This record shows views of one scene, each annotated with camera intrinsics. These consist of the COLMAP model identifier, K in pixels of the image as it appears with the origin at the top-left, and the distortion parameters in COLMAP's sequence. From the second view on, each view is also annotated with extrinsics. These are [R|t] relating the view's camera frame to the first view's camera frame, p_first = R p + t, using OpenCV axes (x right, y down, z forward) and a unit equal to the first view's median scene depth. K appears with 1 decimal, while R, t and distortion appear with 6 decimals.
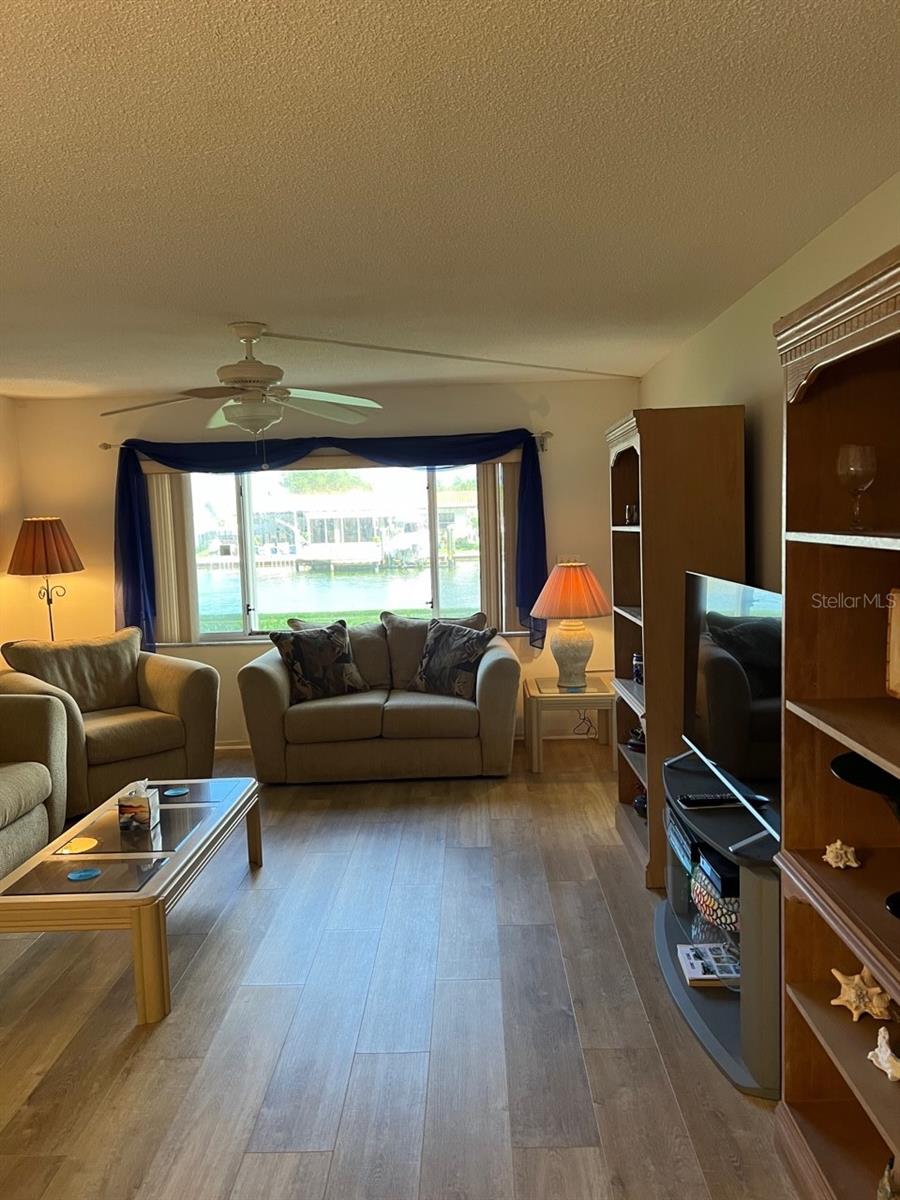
lens RADIAL K [[918.4, 0, 440.2], [0, 918.4, 604.1], [0, 0, 1]] dist [0.075584, -0.020726]
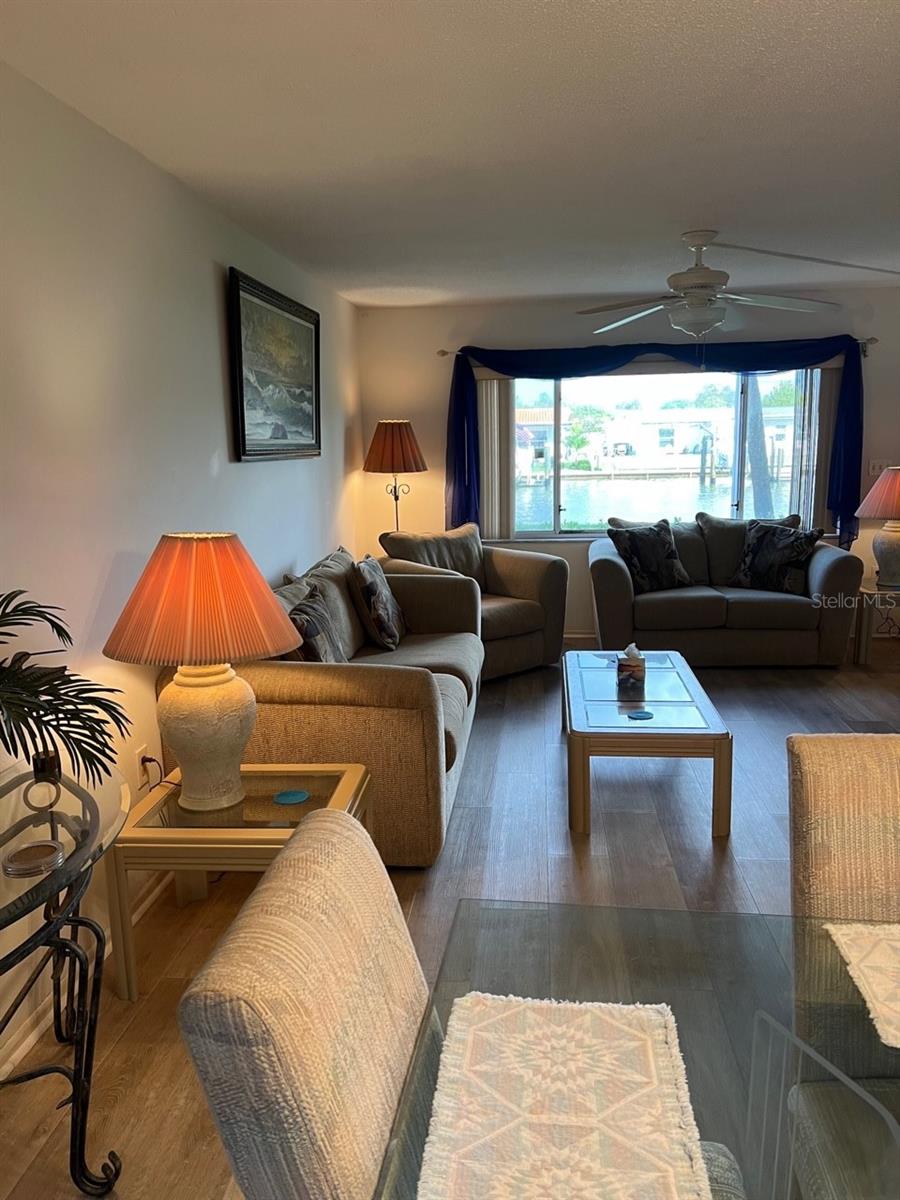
lens RADIAL K [[918.4, 0, 457.9], [0, 918.4, 605.0], [0, 0, 1]] dist [0.075584, -0.020726]
pose [[0.997998, 0.024368, -0.058362, -0.290310], [-0.019108, 0.995844, 0.089044, 0.026115], [0.060289, -0.087750, 0.994316, -0.091639]]
